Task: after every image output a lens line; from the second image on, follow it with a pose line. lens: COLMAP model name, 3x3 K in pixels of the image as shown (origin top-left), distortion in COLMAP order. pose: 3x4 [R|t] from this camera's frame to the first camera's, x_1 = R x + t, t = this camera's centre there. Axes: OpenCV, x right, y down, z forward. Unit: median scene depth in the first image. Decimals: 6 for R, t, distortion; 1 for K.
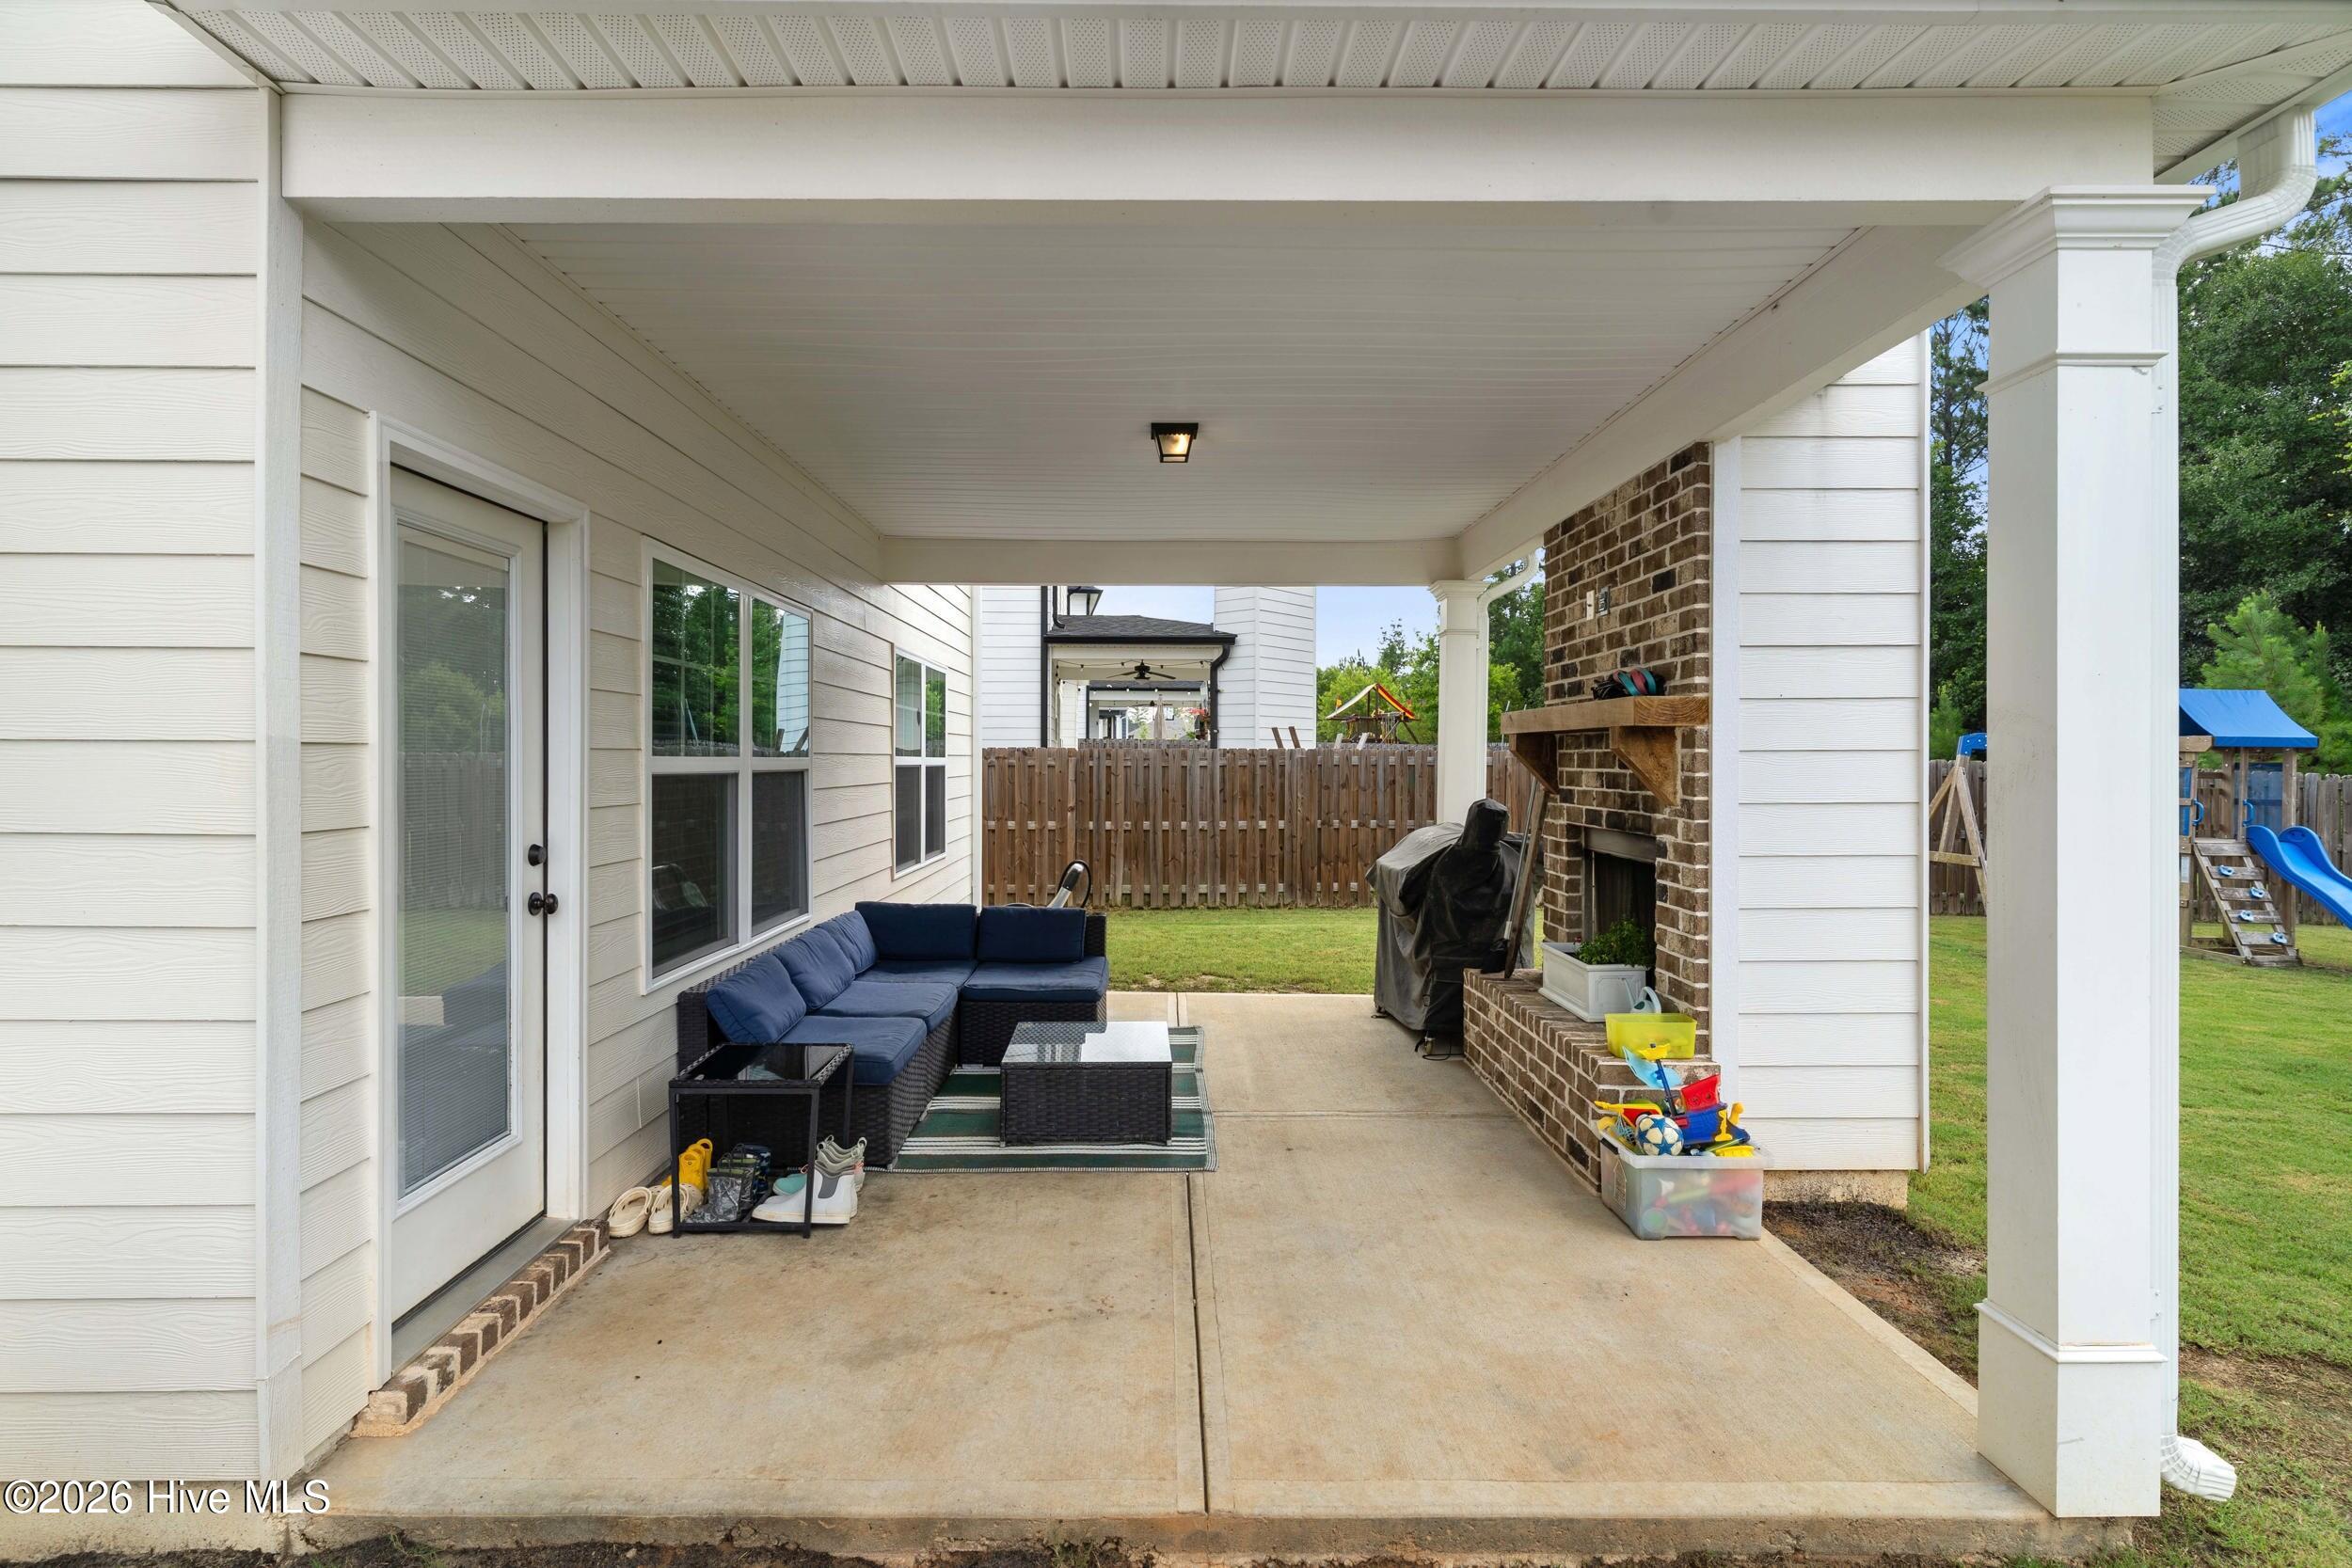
lens RADIAL K [[1131.6, 0, 1122.6], [0, 1131.6, 753.9], [0, 0, 1]] dist [0.001455, -0.000530]
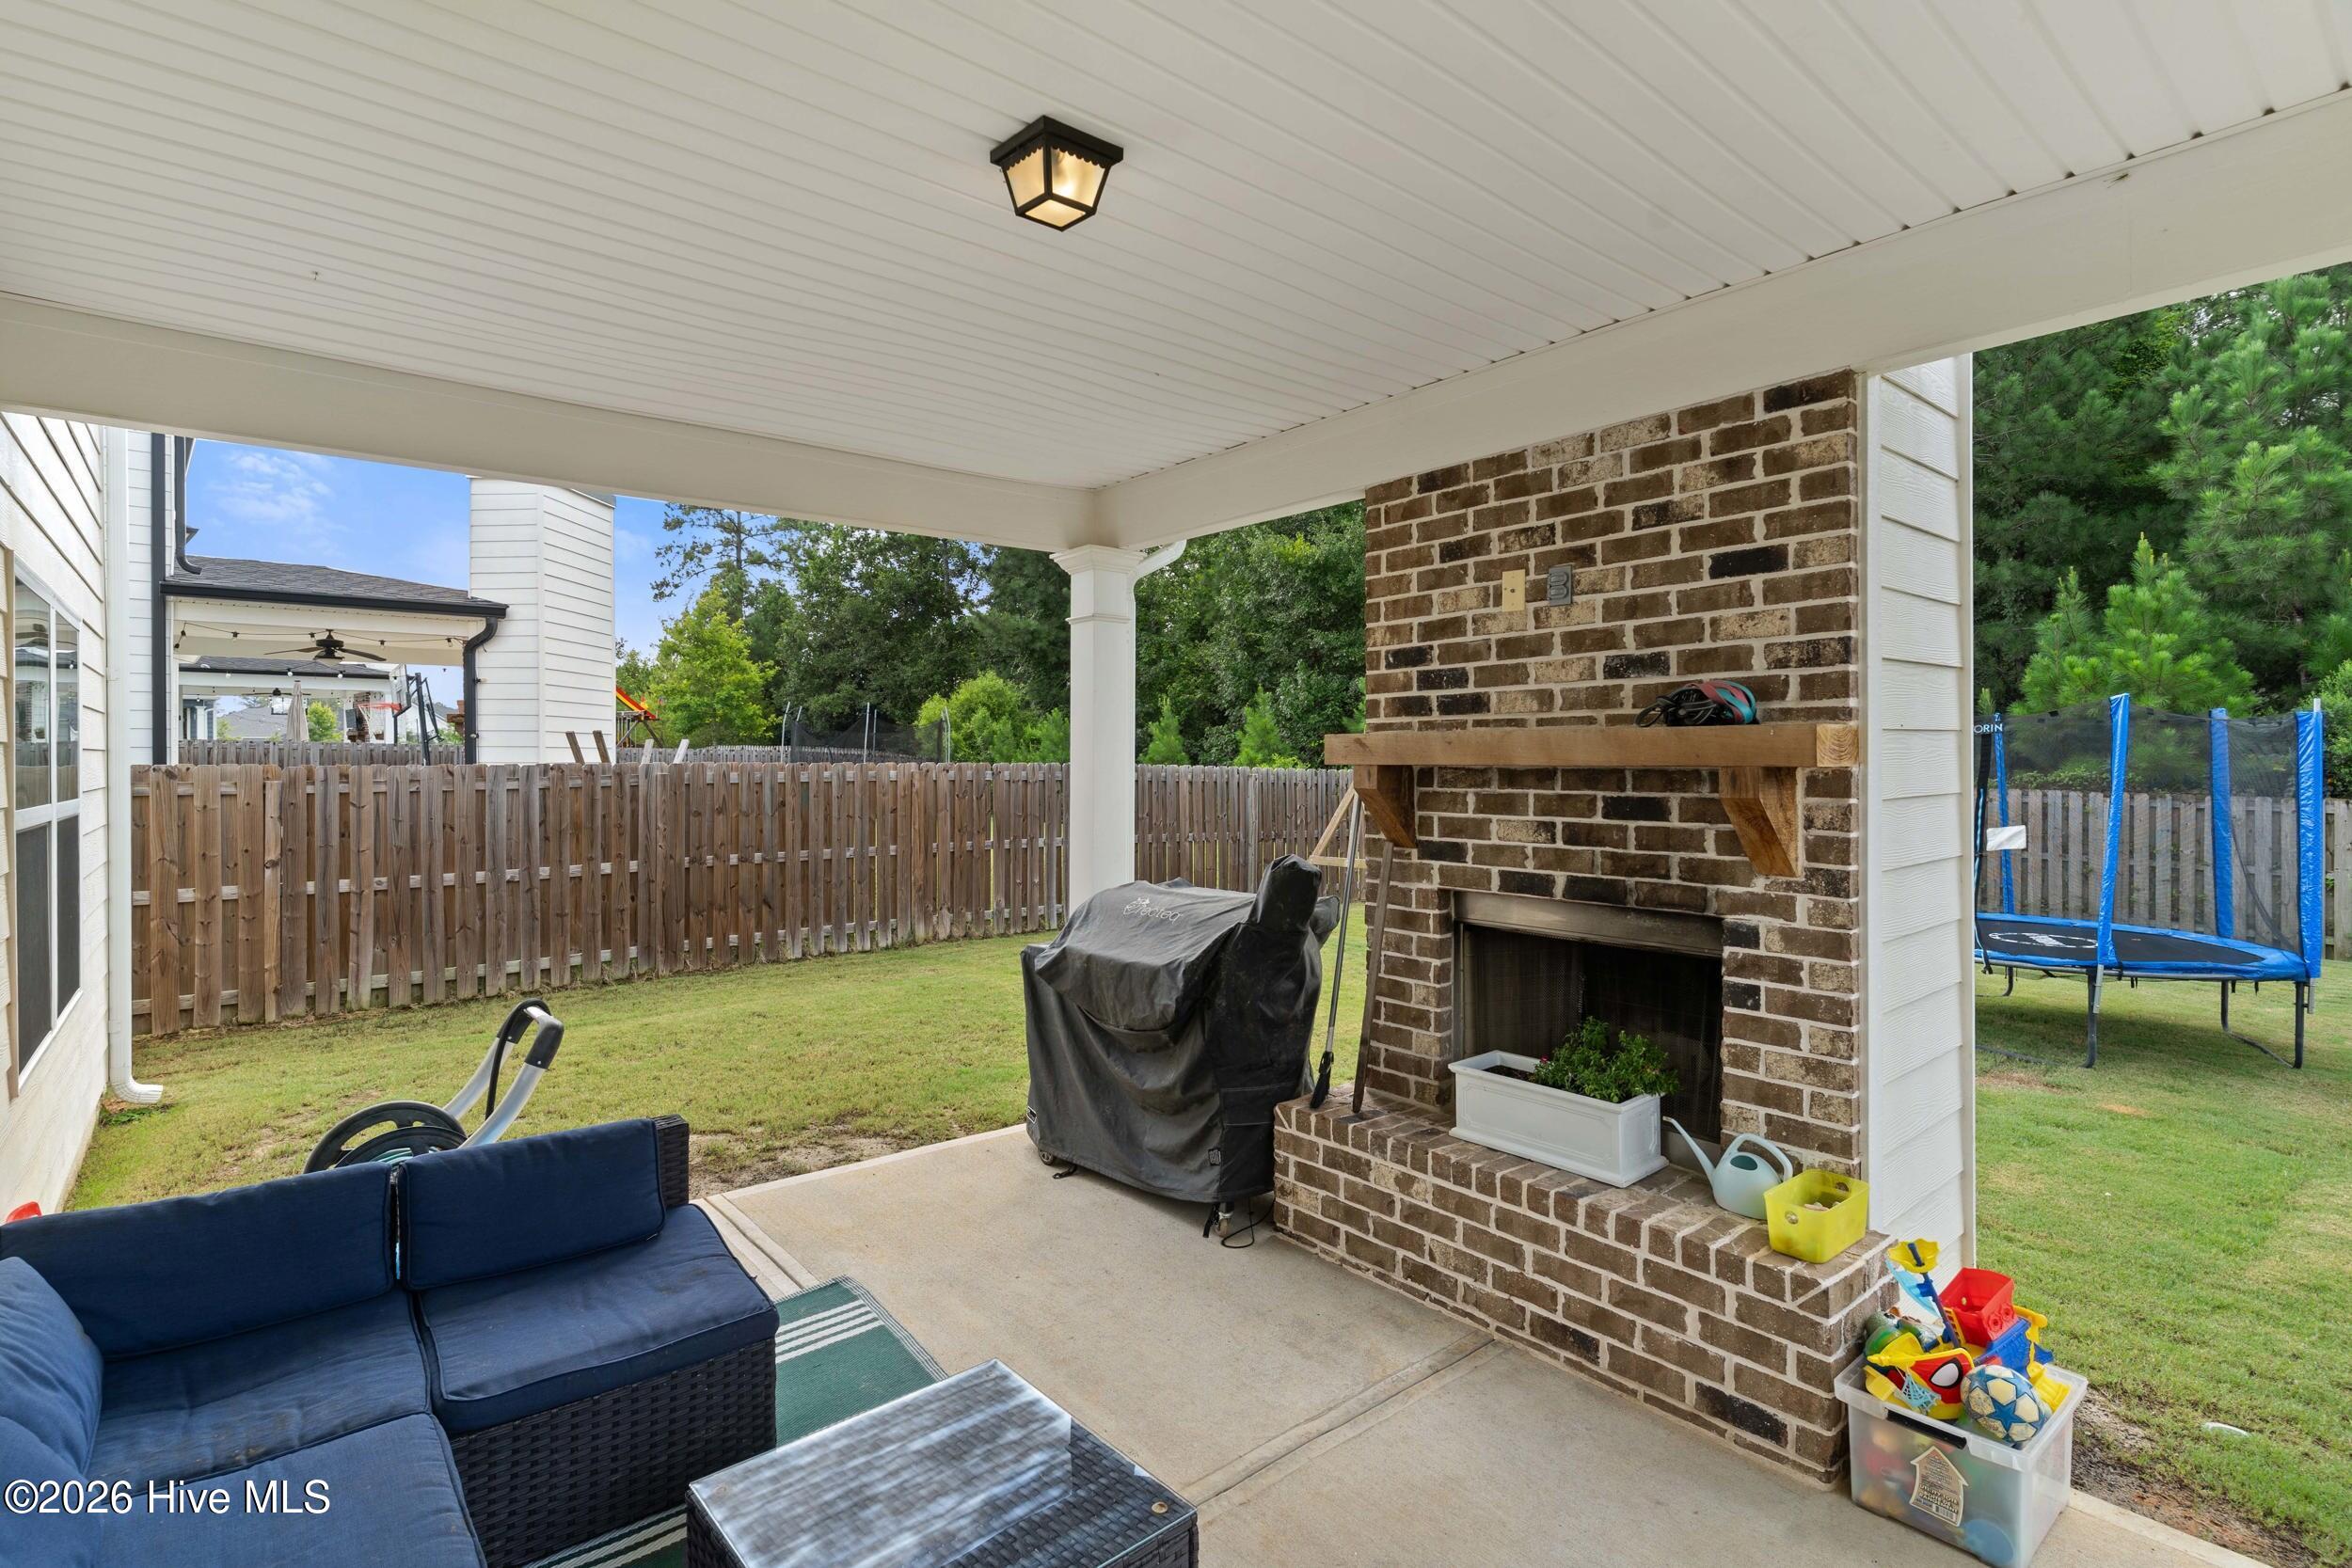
lens RADIAL K [[1131.6, 0, 1122.6], [0, 1131.6, 753.9], [0, 0, 1]] dist [0.001455, -0.000530]
pose [[0.761248, -0.005148, 0.648441, -0.094697], [0.004421, 0.999986, 0.002749, -0.011378], [-0.648446, 0.000774, 0.761260, 0.233219]]
